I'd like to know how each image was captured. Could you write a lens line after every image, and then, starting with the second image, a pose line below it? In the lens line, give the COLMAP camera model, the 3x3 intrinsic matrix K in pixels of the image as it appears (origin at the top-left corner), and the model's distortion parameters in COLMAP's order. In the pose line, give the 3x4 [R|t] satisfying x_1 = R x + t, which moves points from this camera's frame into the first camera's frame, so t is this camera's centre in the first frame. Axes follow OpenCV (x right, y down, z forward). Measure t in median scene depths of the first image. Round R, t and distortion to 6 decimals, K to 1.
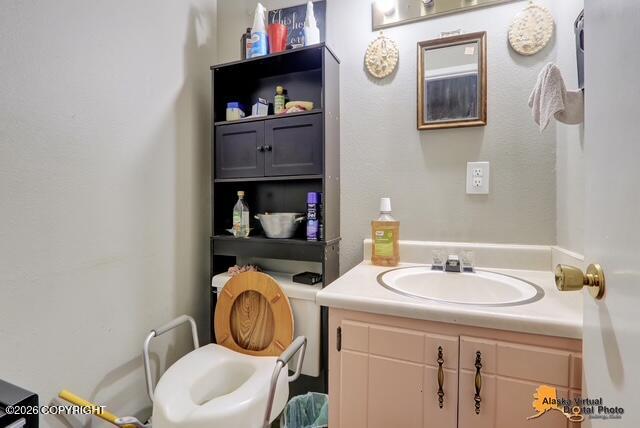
lens RADIAL K [[305.0, 0, 318.8], [0, 305.0, 201.0], [0, 0, 1]] dist [-0.017742, 0.000021]
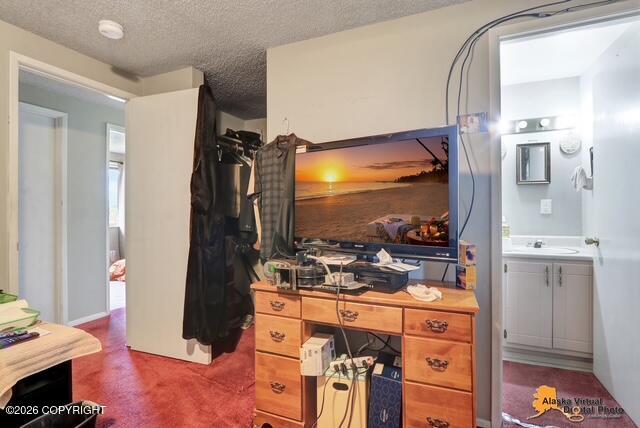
lens RADIAL K [[311.3, 0, 316.0], [0, 311.3, 208.7], [0, 0, 1]] dist [-0.021825, -0.000074]
pose [[0.999816, -0.008406, -0.017240, -1.602292], [0.008419, 0.999964, 0.000713, -0.108240], [0.017233, -0.000858, 0.999851, -1.834399]]
